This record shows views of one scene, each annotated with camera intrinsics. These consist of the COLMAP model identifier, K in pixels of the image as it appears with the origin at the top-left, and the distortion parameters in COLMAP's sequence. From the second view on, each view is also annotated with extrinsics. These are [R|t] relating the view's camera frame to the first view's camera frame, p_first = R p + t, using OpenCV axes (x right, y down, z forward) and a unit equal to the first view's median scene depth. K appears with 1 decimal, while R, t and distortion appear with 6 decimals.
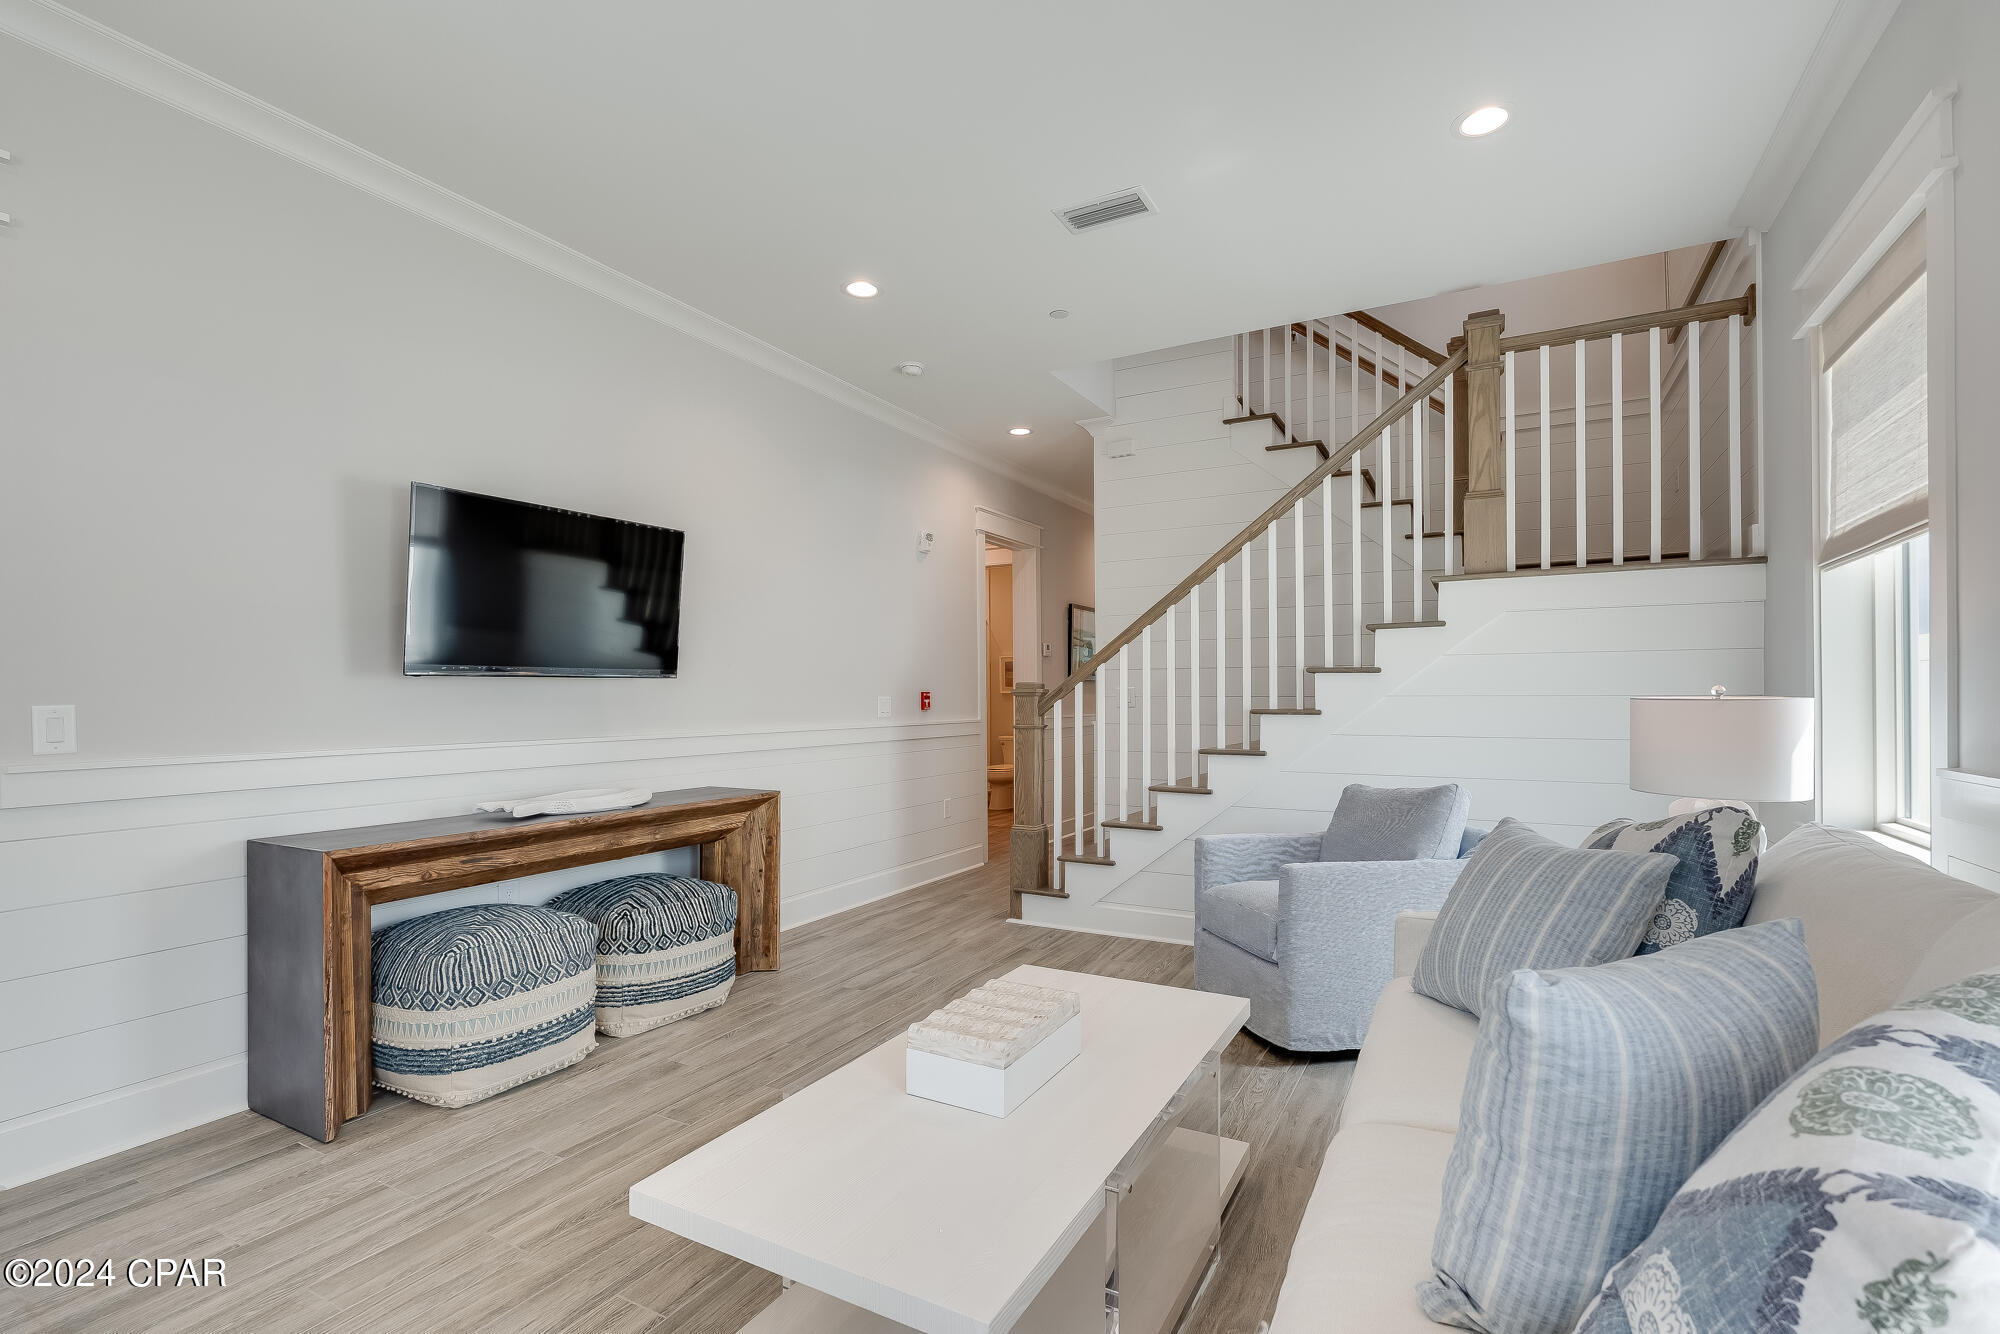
lens RADIAL K [[913.6, 0, 994.3], [0, 913.6, 692.3], [0, 0, 1]] dist [-0.003668, -0.000265]
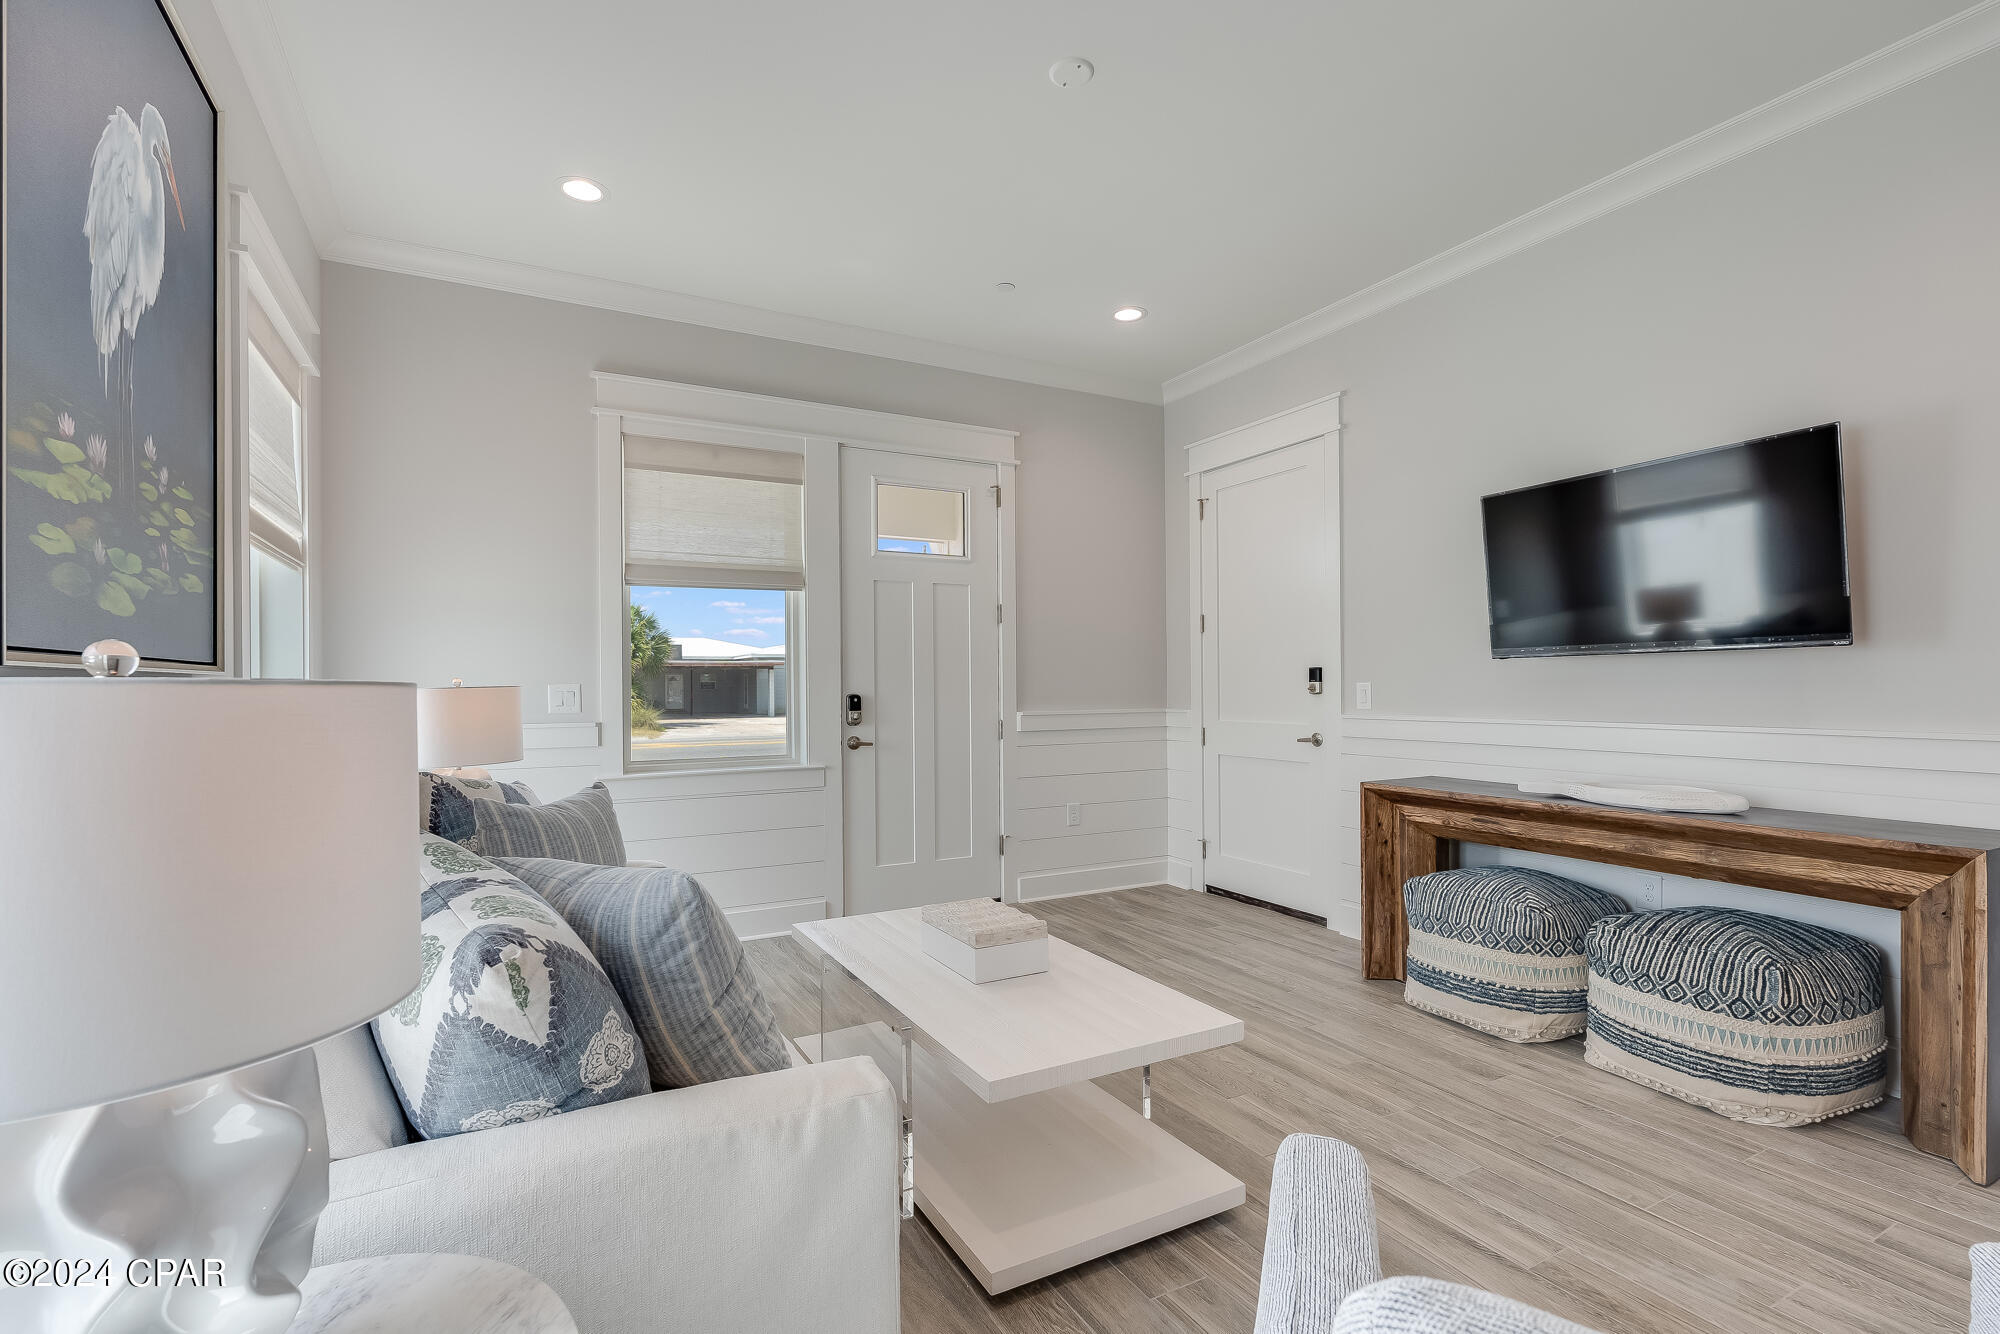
lens RADIAL K [[913.6, 0, 991.4], [0, 913.6, 684.0], [0, 0, 1]] dist [-0.003668, -0.000265]
pose [[-0.547494, 0.006110, -0.836787, 0.607023], [0.012772, 0.999918, -0.001056, 0.006665], [0.836712, -0.011265, -0.547527, 0.948895]]
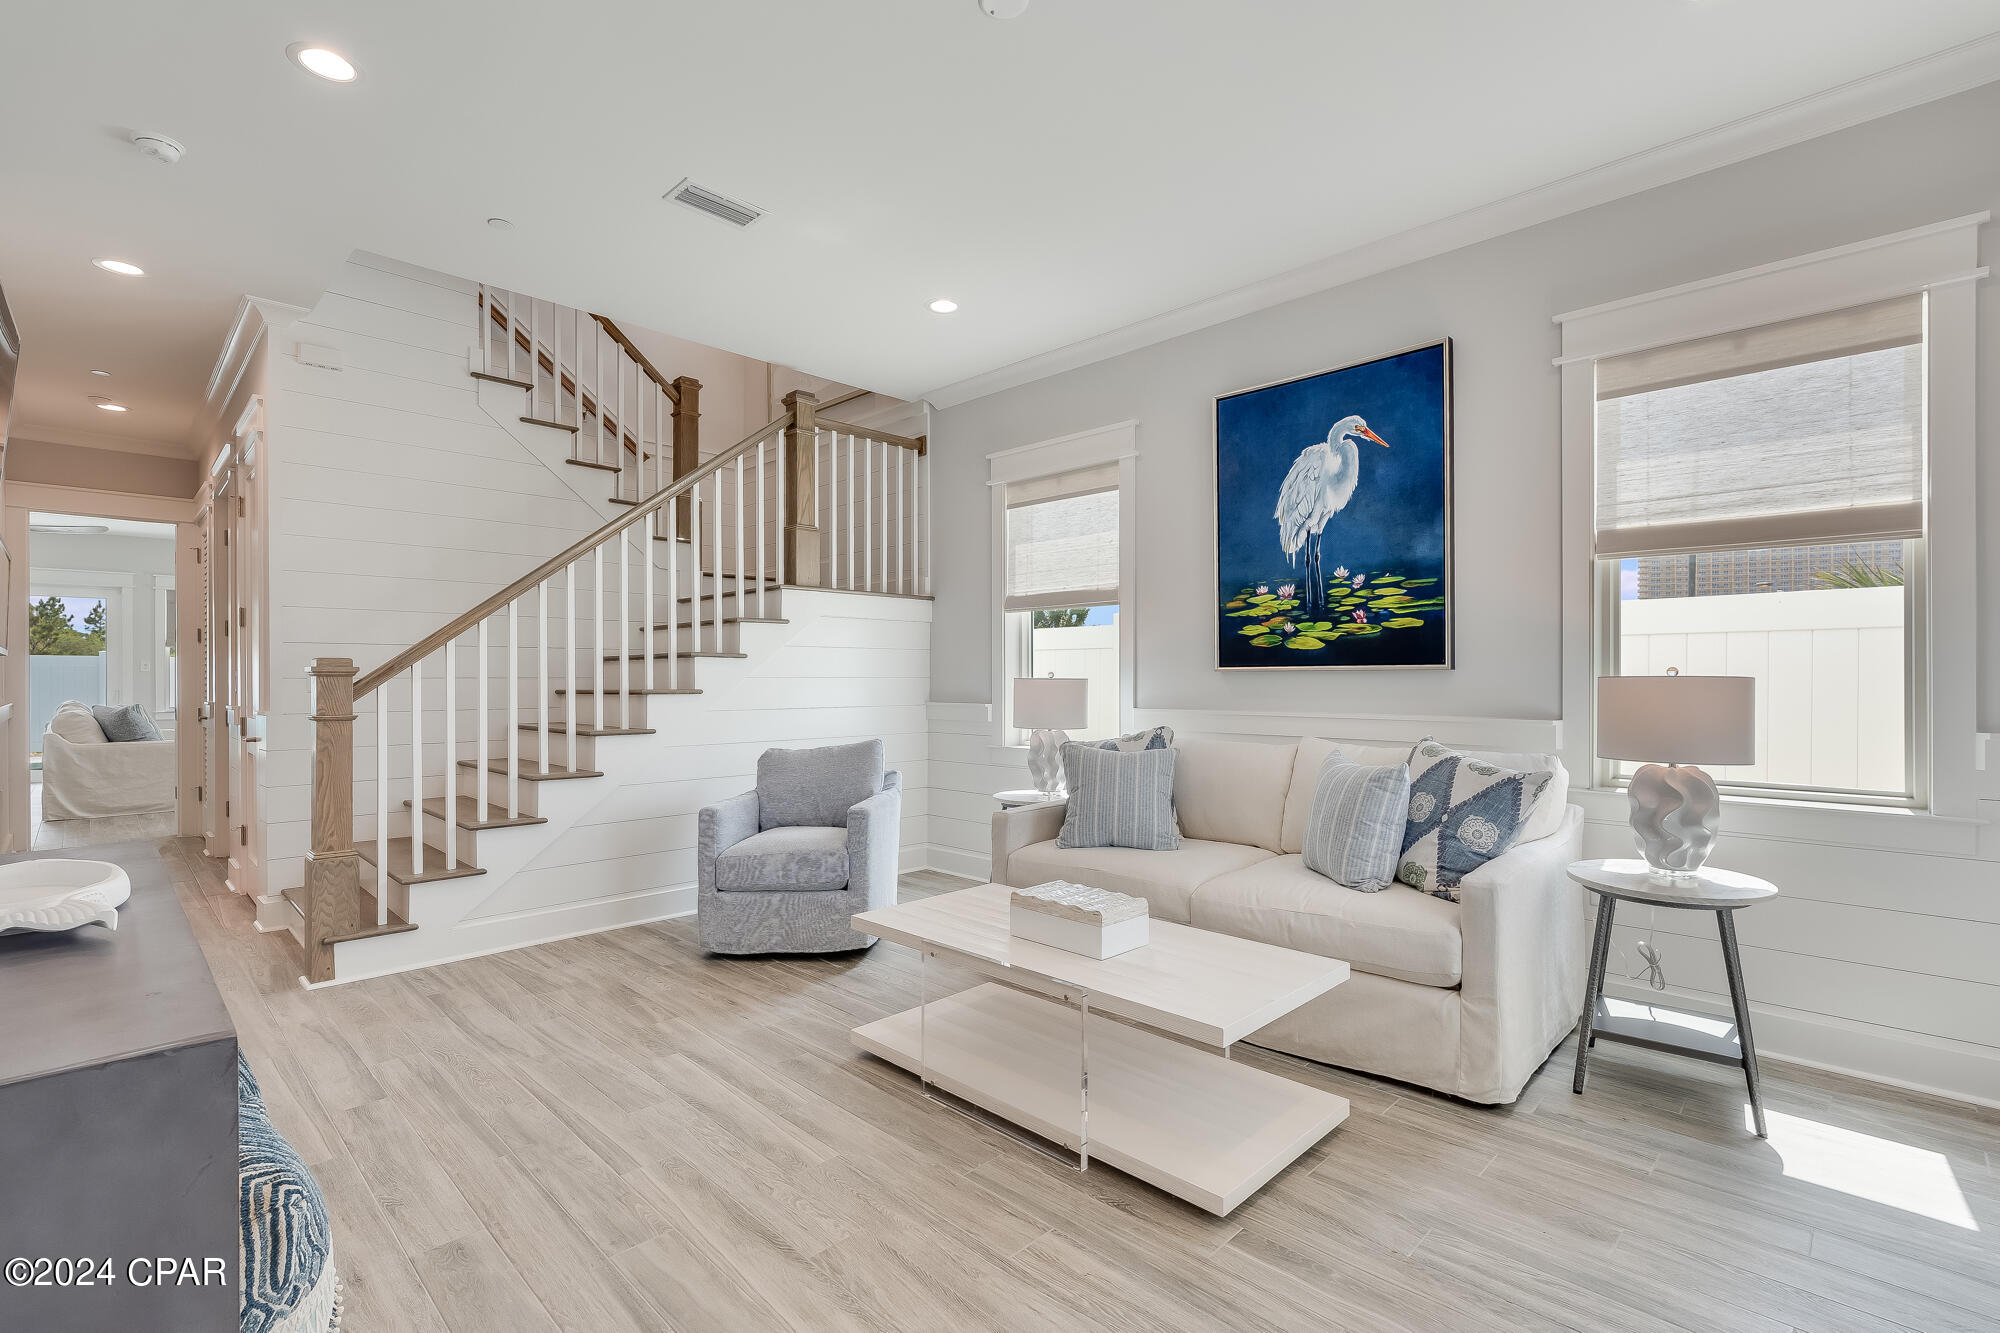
lens RADIAL K [[913.6, 0, 1008.7], [0, 913.6, 677.7], [0, 0, 1]] dist [-0.003668, -0.000265]
pose [[0.261242, 0.004198, 0.965264, -0.757213], [-0.003818, 0.999987, -0.003315, 0.008141], [-0.965266, -0.002819, 0.261254, 0.397169]]
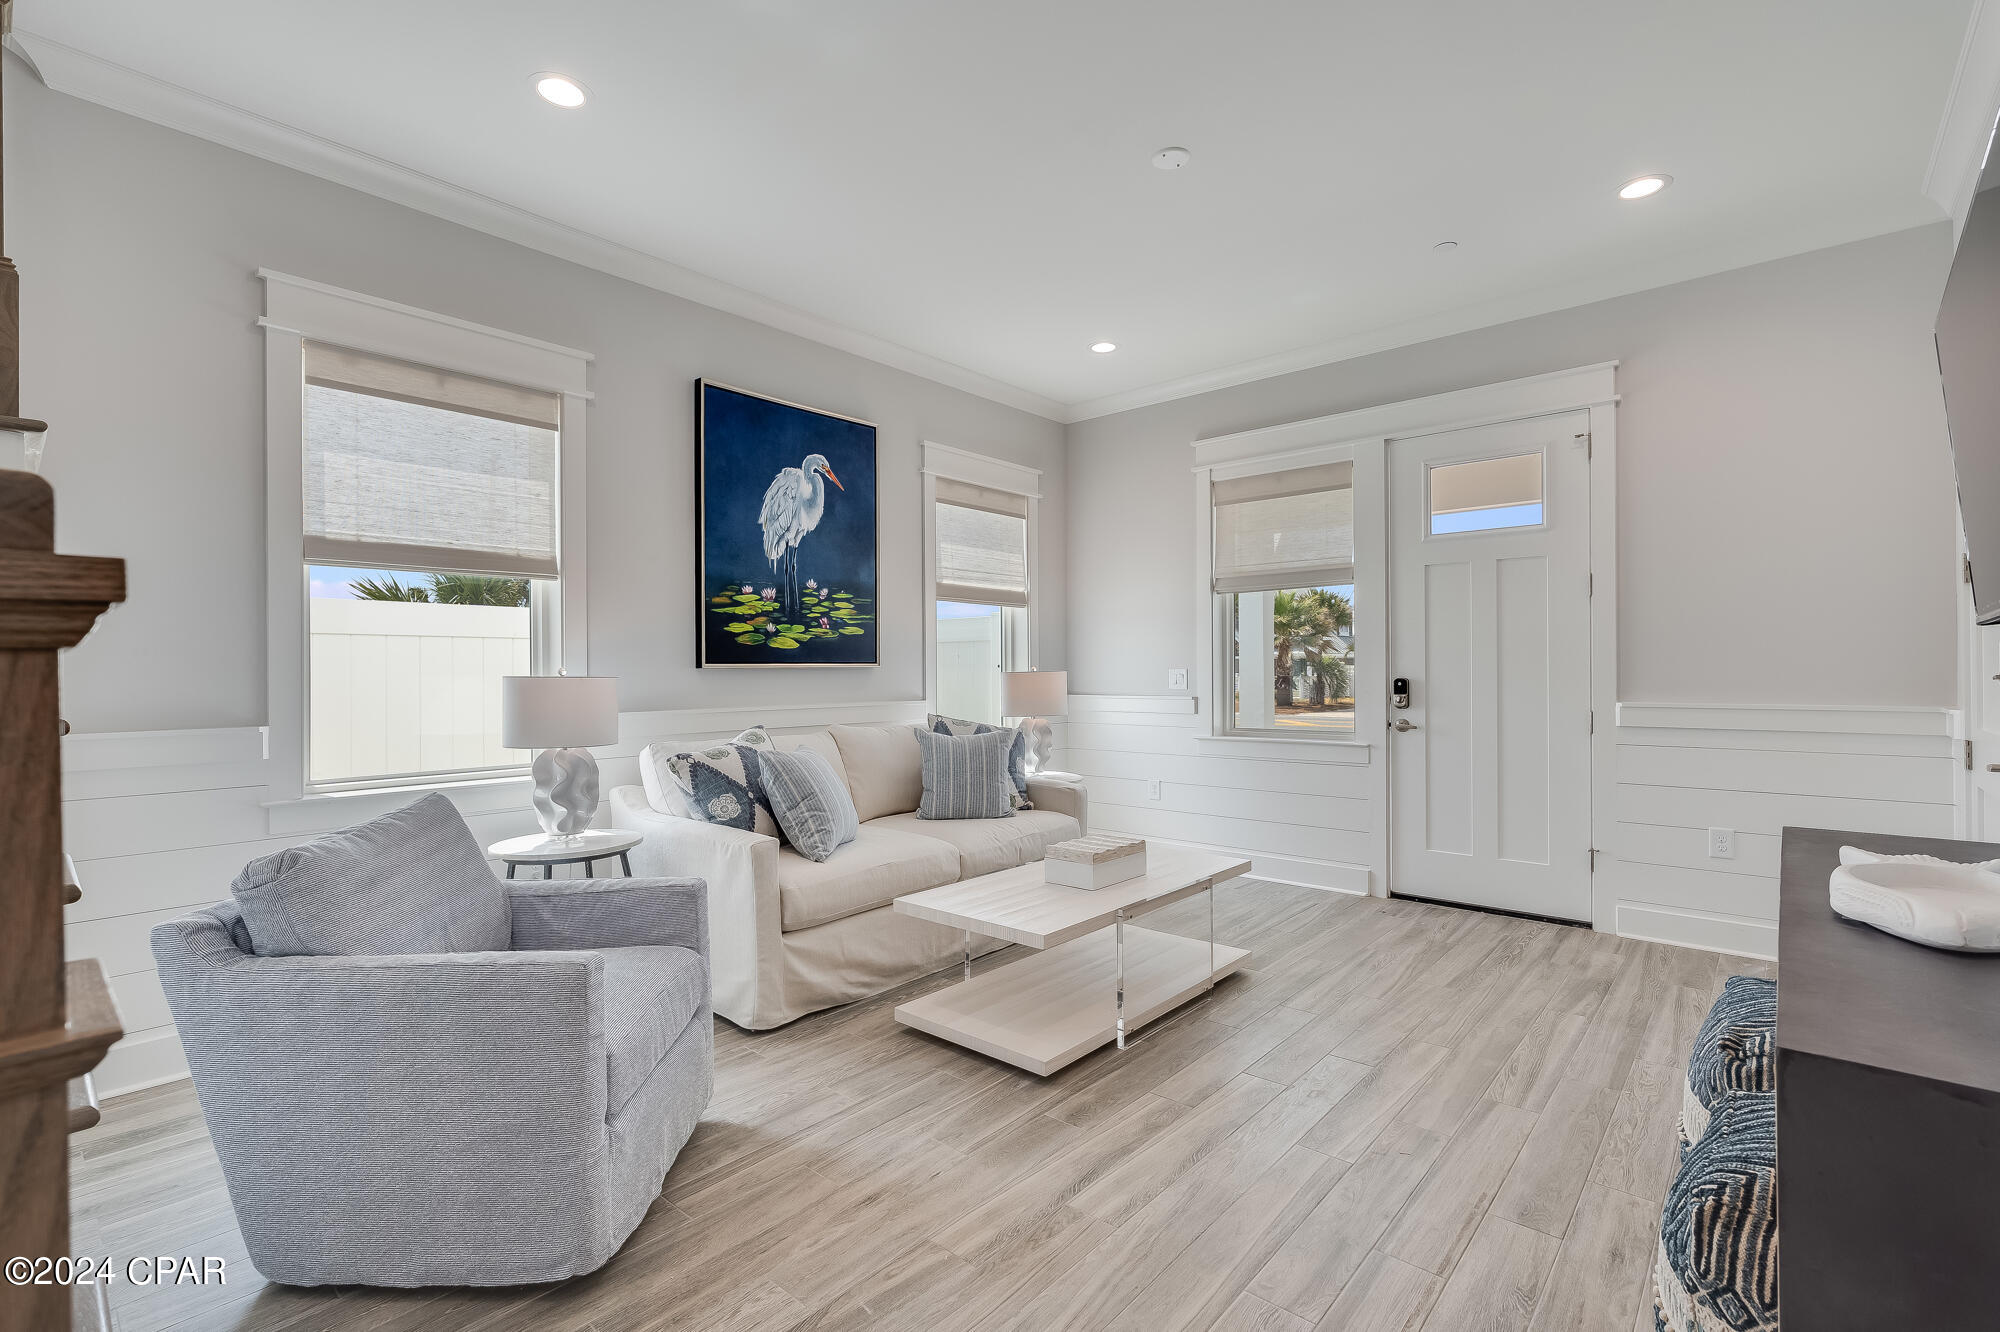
lens RADIAL K [[886.4, 0, 1000.6], [0, 886.4, 669.3], [0, 0, 1]] dist [-0.001271, 0.000597]
pose [[-0.976702, 0.009821, 0.214375, -0.102261], [0.008938, 0.999947, -0.005091, 0.005414], [-0.214414, -0.003056, -0.976738, 1.497500]]
